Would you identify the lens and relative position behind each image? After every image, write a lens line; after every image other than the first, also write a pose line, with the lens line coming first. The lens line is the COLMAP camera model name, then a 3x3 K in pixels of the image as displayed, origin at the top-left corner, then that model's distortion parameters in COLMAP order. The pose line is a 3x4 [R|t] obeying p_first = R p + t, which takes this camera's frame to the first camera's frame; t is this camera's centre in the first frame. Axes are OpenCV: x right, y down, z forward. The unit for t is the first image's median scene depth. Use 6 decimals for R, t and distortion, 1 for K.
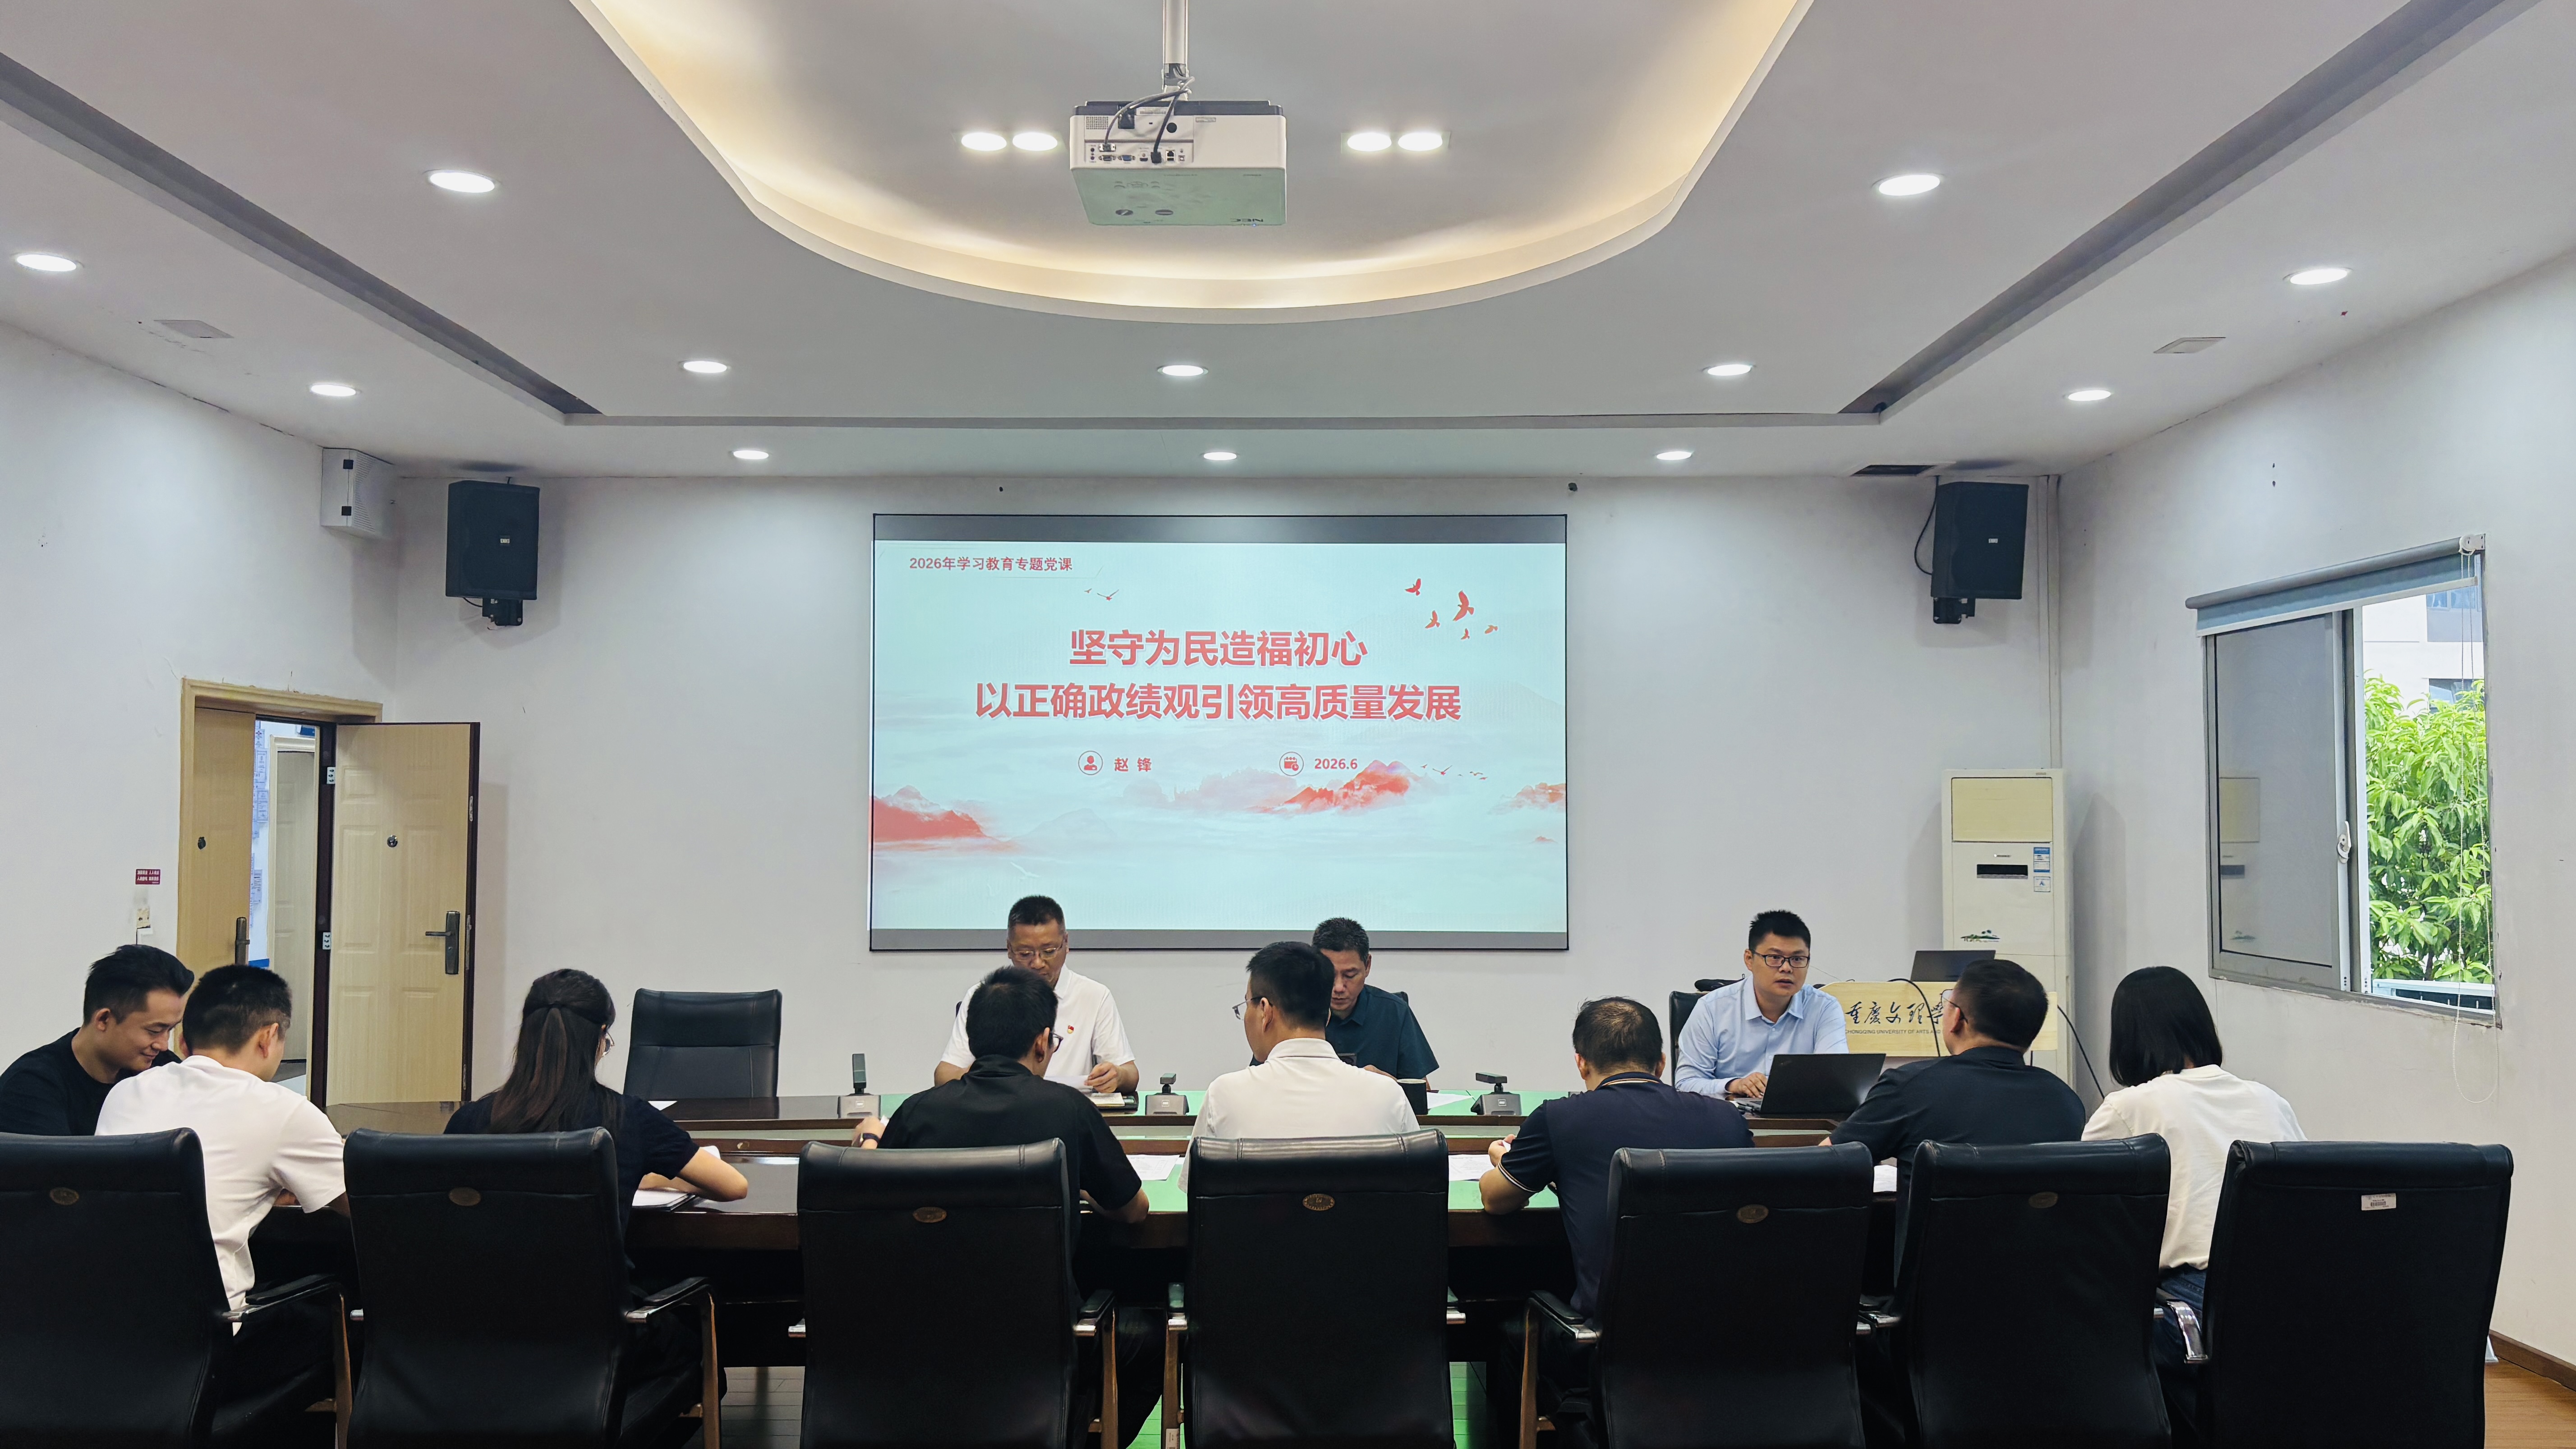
lens RADIAL K [[1933.0, 0, 1278.5], [0, 1933.0, 733.4], [0, 0, 1]] dist [0.043712, -0.048946]
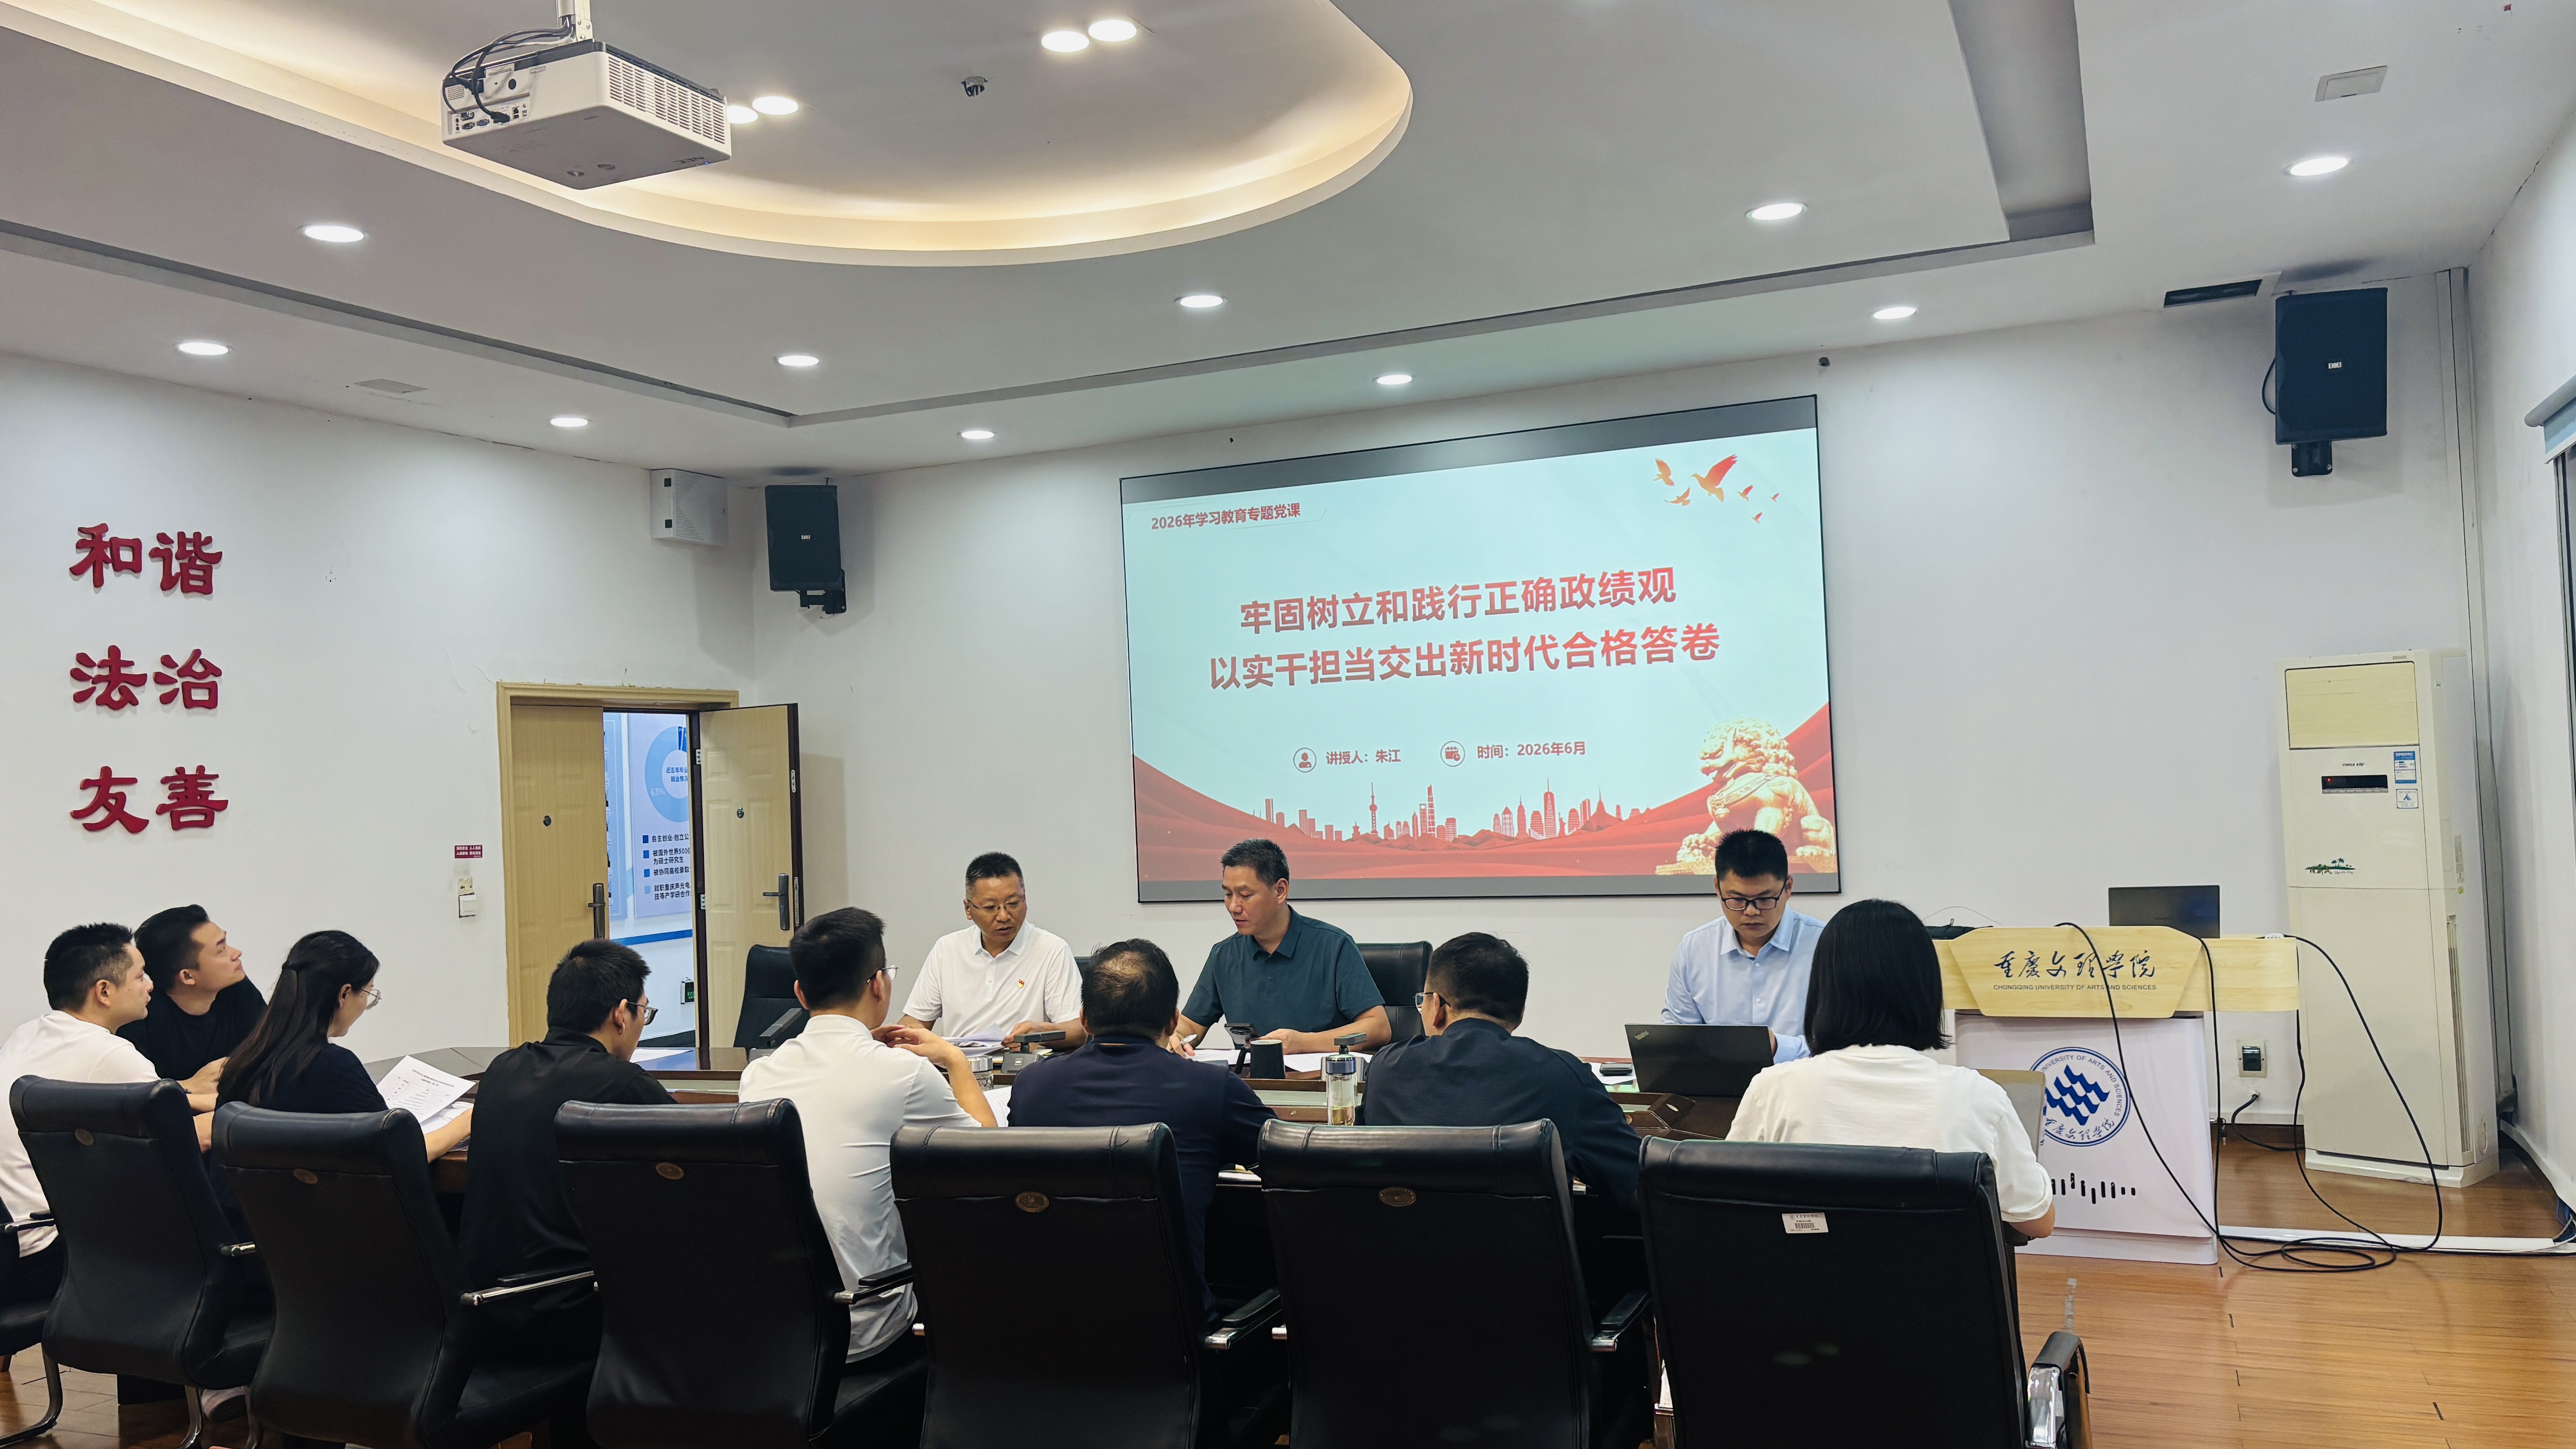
lens RADIAL K [[1933.0, 0, 1289.1], [0, 1933.0, 733.6], [0, 0, 1]] dist [0.043712, -0.048946]
pose [[0.915187, -0.049603, -0.399965, 0.298836], [0.061336, 0.997979, 0.016578, 0.011034], [0.398334, -0.039704, 0.916381, 0.102678]]
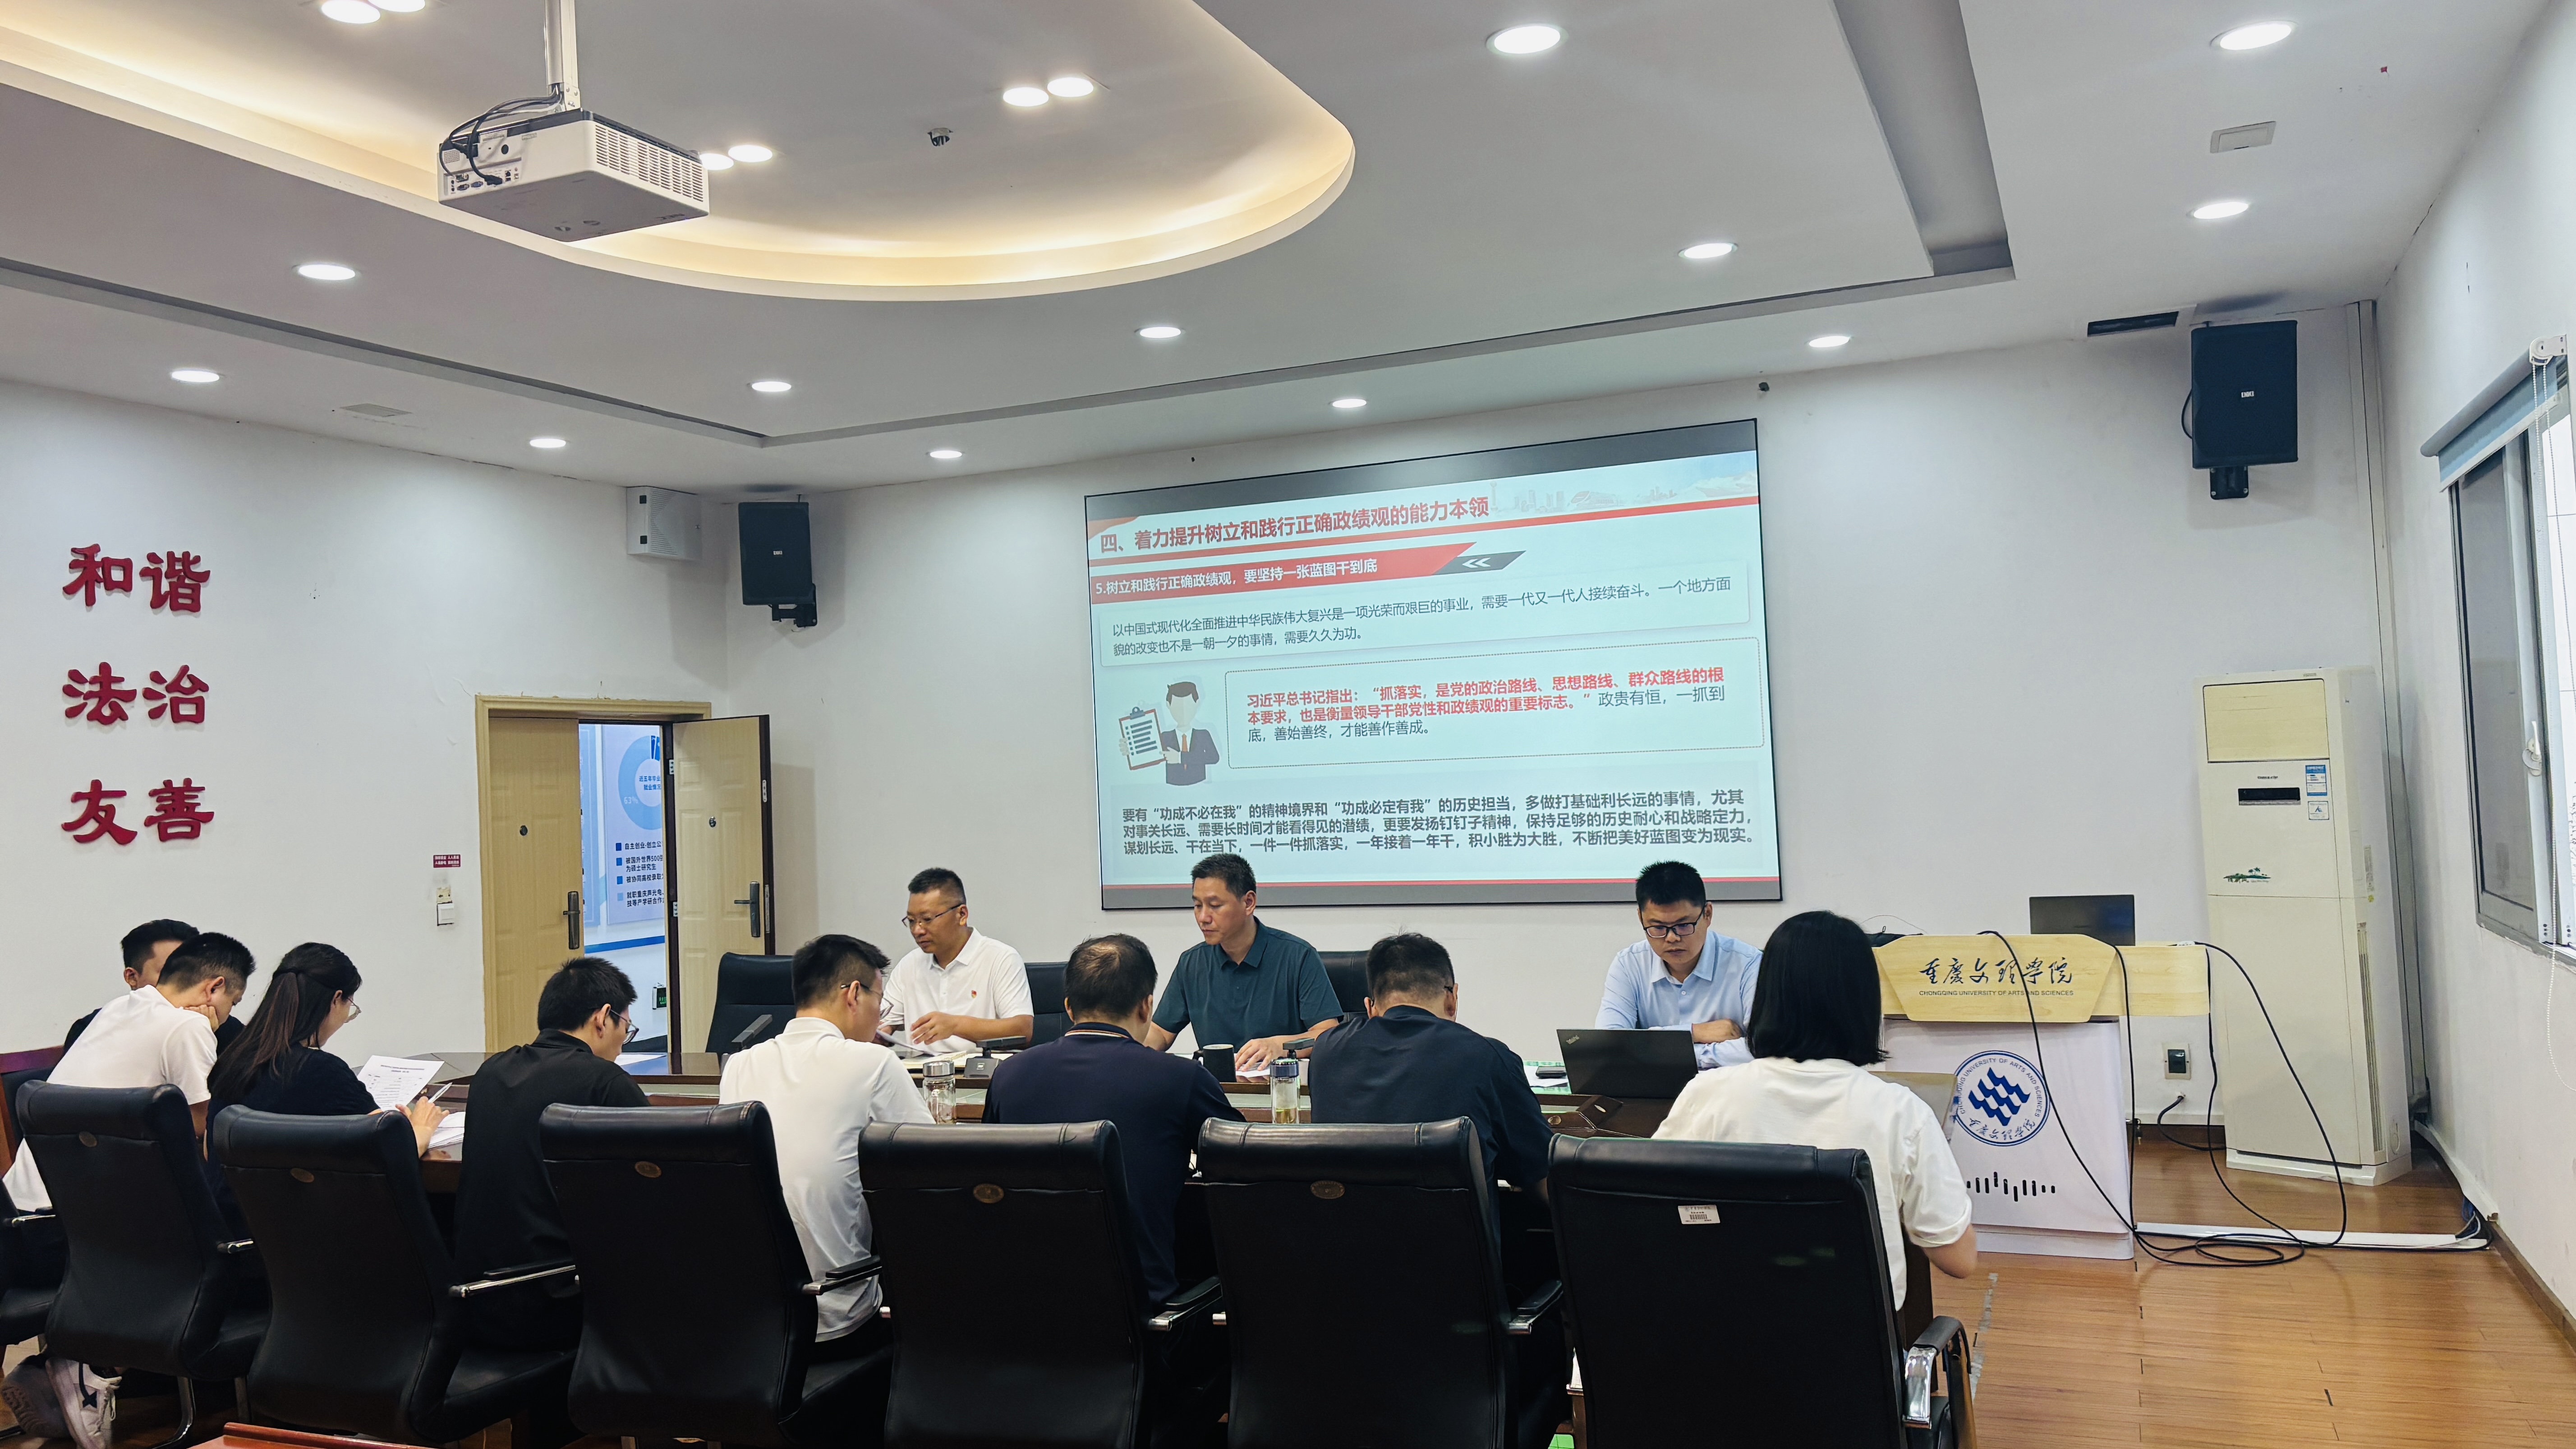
lens RADIAL K [[1933.0, 0, 1274.2], [0, 1933.0, 707.5], [0, 0, 1]] dist [0.043712, -0.048946]
pose [[0.917931, -0.055630, -0.392821, 0.316743], [0.061382, 0.998112, 0.002085, 0.006208], [0.391963, -0.026026, 0.919613, 0.079360]]
